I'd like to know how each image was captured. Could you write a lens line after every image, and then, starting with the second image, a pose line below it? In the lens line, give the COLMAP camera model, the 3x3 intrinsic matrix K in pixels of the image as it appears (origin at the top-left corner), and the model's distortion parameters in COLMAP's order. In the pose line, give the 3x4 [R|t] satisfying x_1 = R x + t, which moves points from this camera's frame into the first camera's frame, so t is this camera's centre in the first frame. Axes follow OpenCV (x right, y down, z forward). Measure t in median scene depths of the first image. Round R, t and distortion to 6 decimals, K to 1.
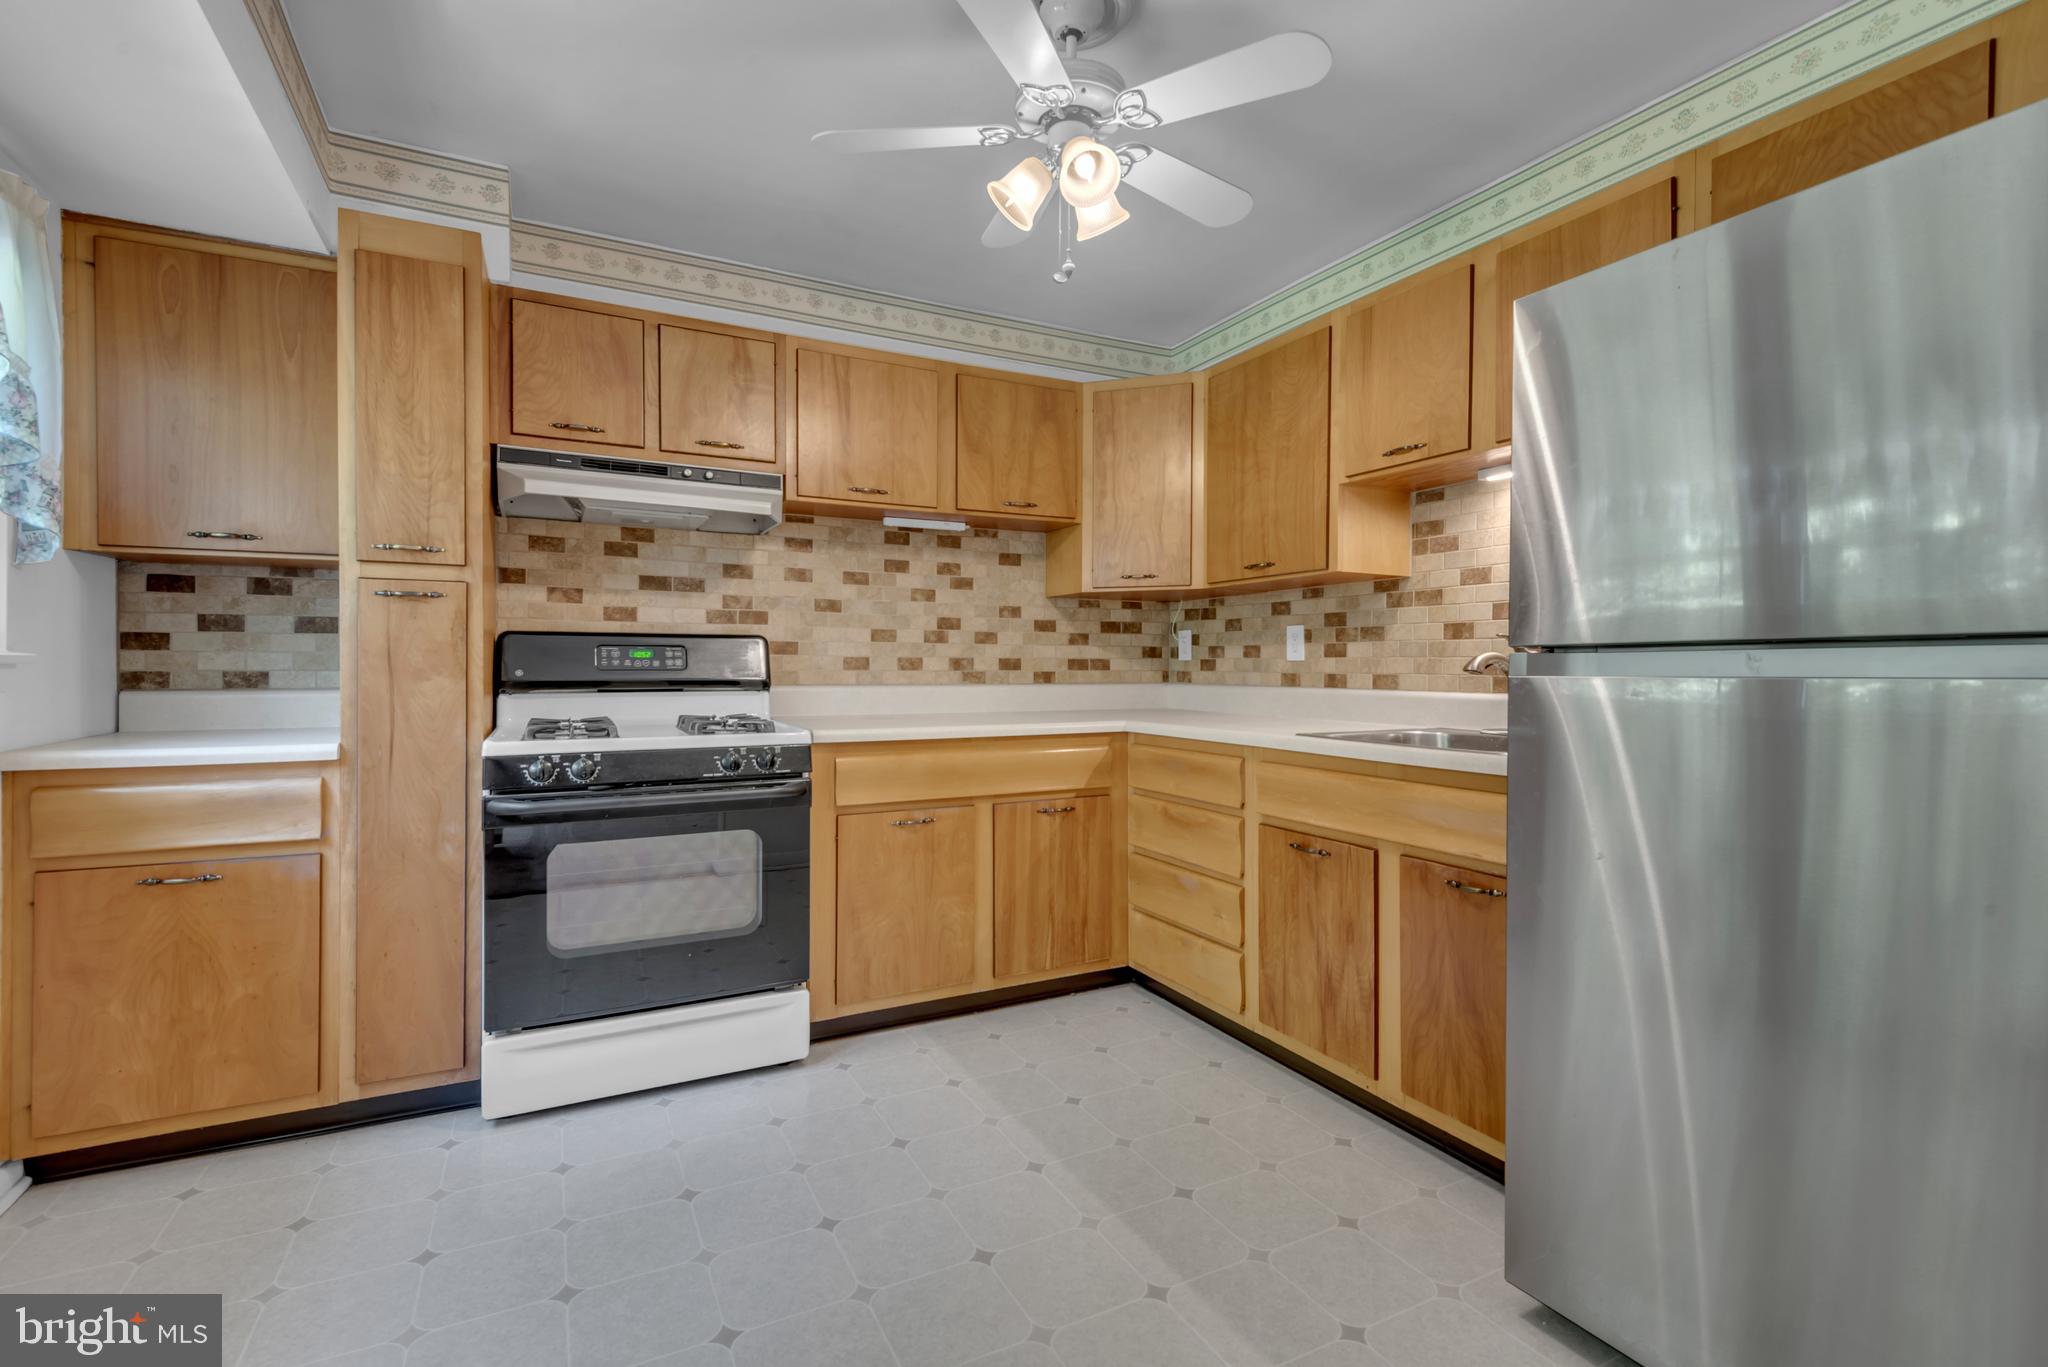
lens RADIAL K [[926.7, 0, 997.9], [0, 926.7, 667.6], [0, 0, 1]] dist [0.043728, -0.029590]
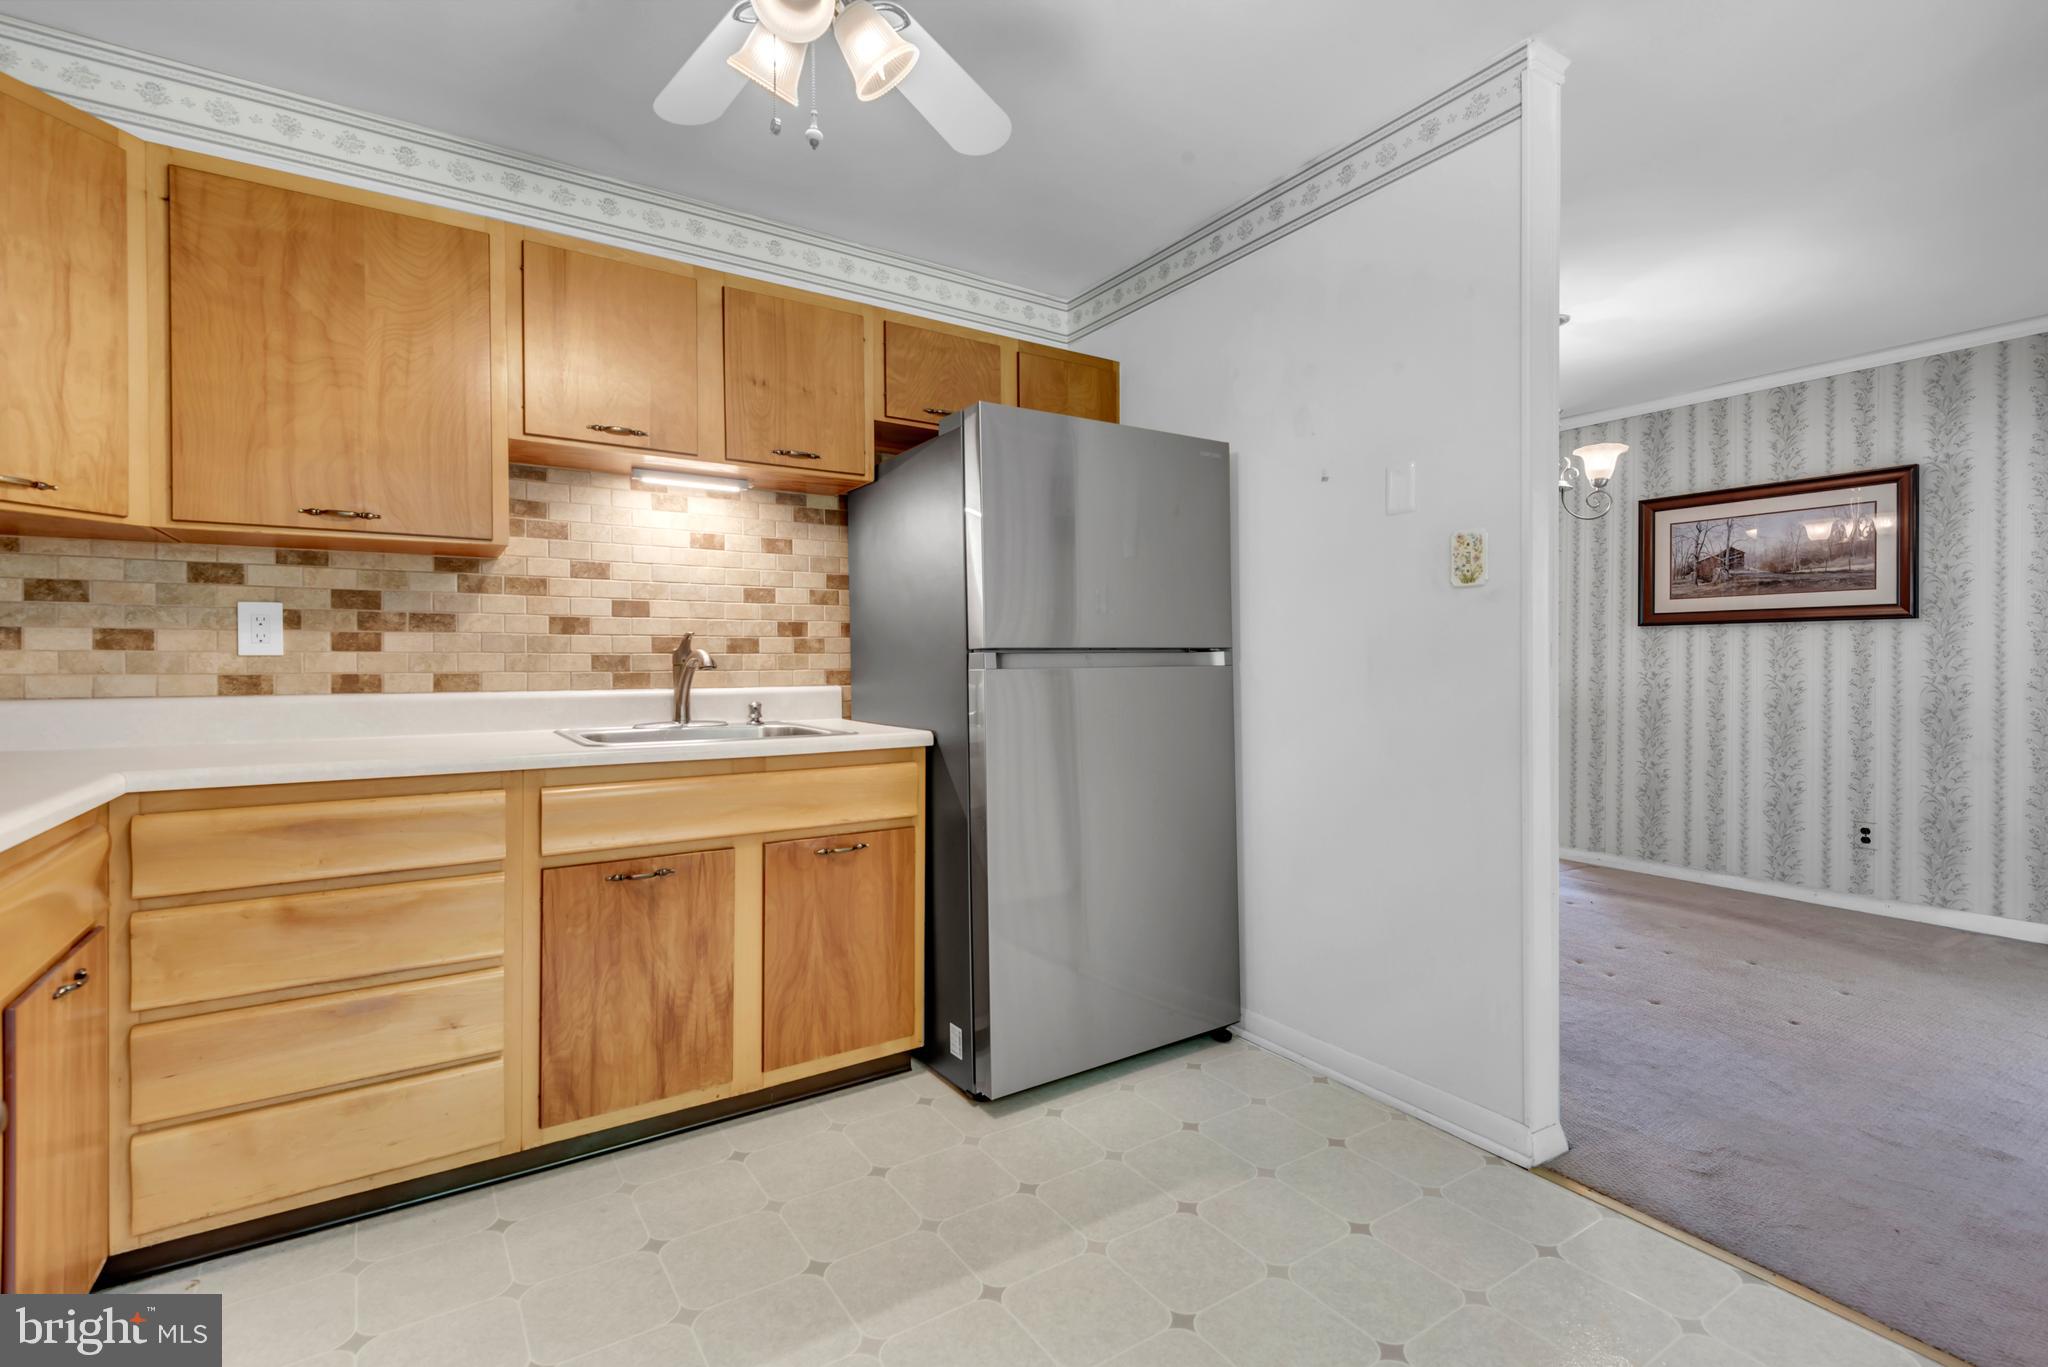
lens RADIAL K [[920.0, 0, 1024.4], [0, 920.0, 667.3], [0, 0, 1]] dist [0.041376, -0.024646]
pose [[-0.111633, -0.008937, 0.993709, -0.437448], [0.003790, 0.999948, 0.009419, -0.003636], [-0.993742, 0.004817, -0.111593, 0.580131]]
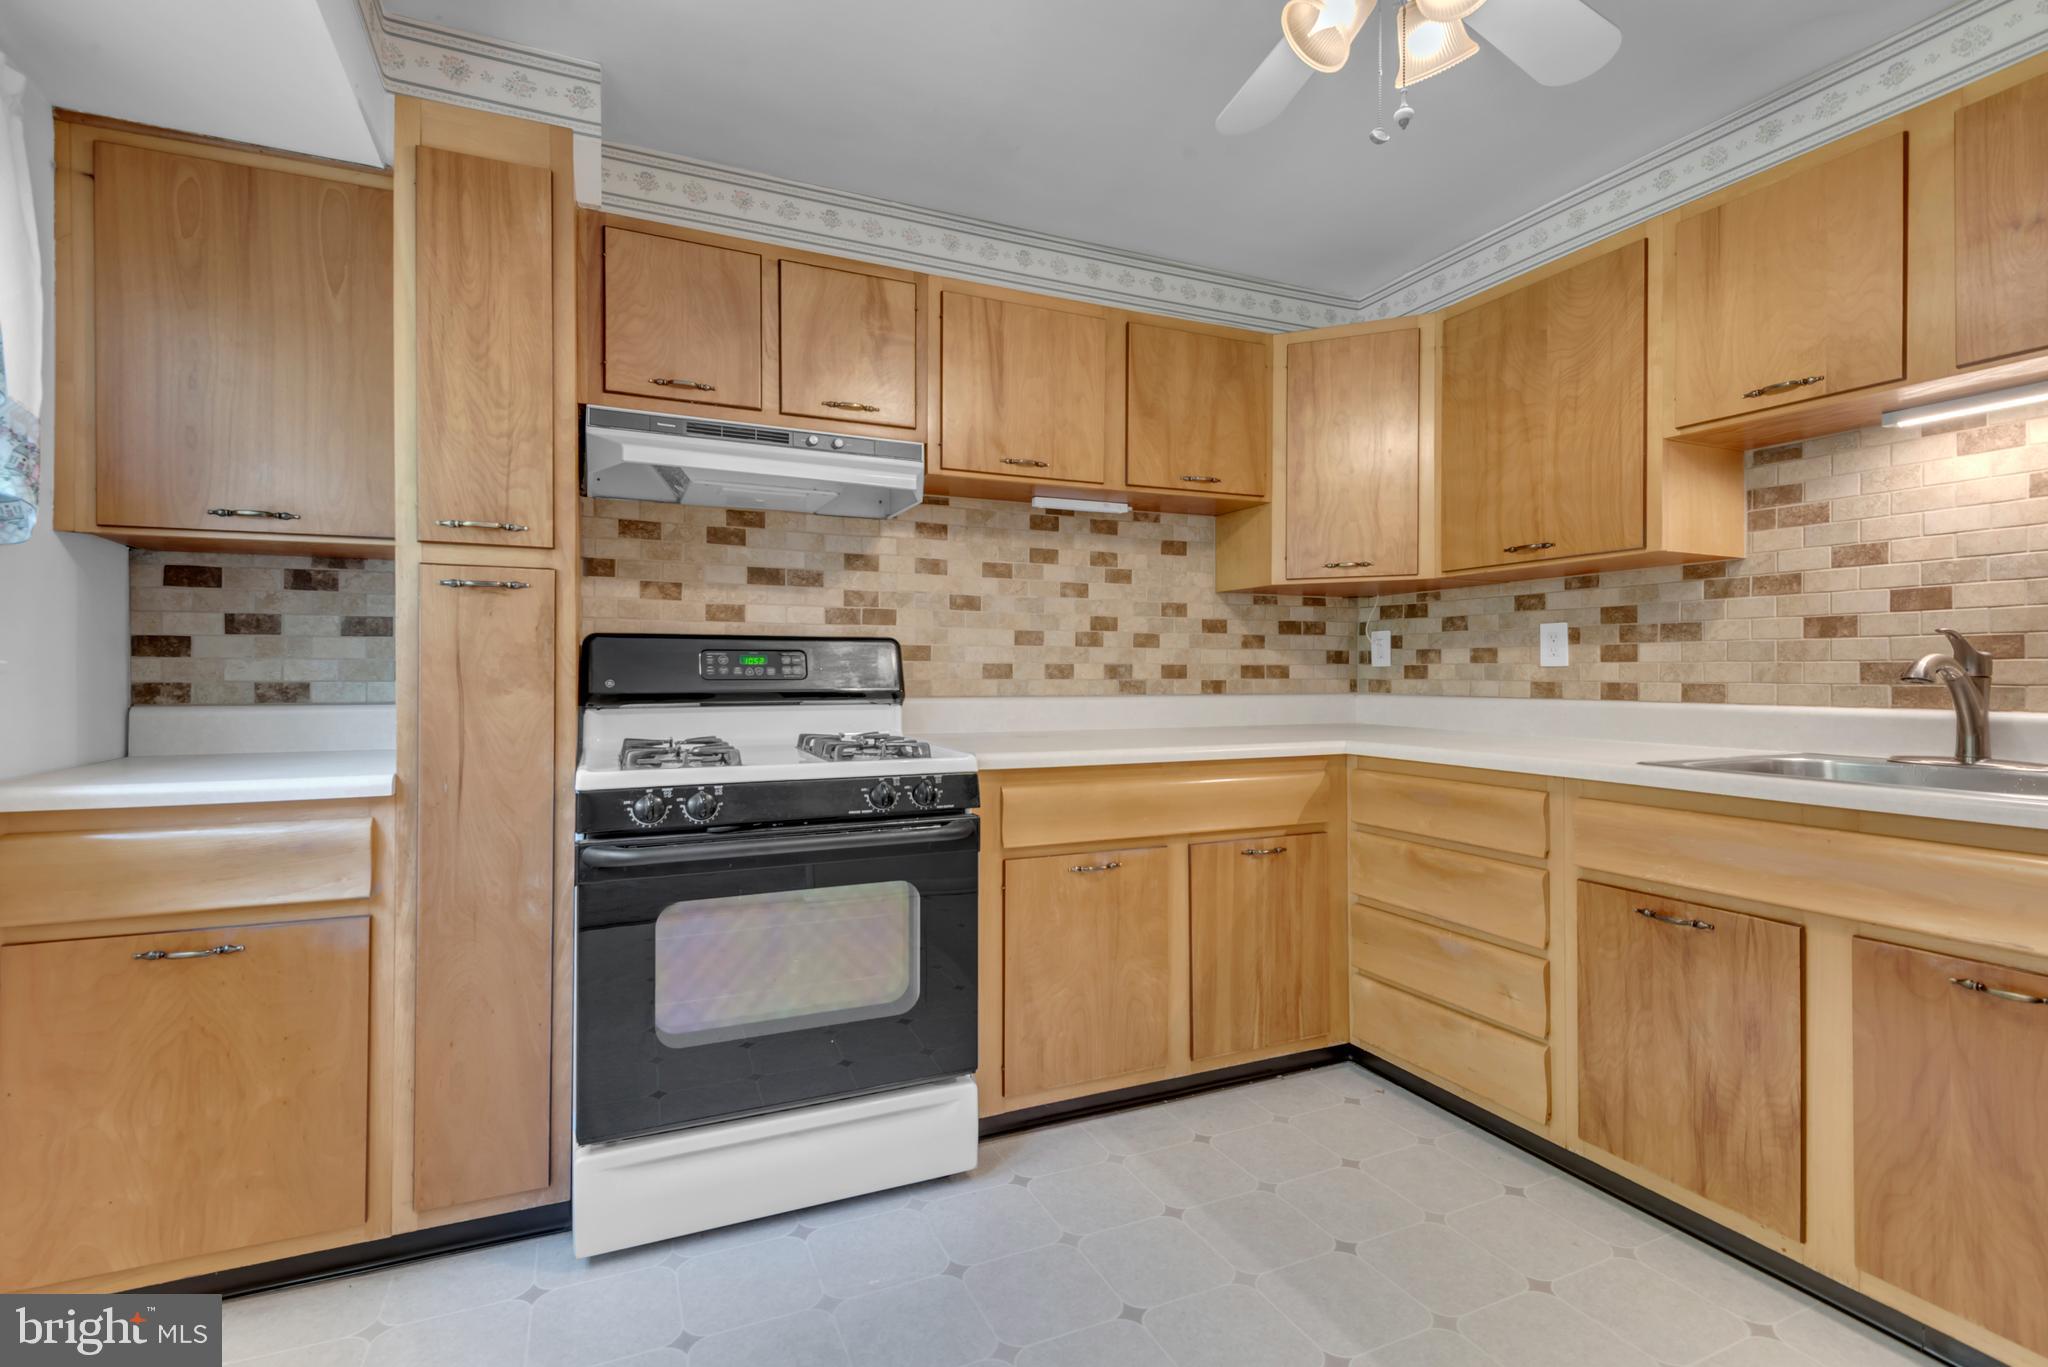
lens RADIAL K [[920.0, 0, 1024.4], [0, 920.0, 667.3], [0, 0, 1]] dist [0.041376, -0.024646]
pose [[0.999883, -0.002358, -0.015110, -0.141230], [0.002225, 0.999959, -0.008808, -0.000596], [0.015130, 0.008773, 0.999847, 0.198037]]
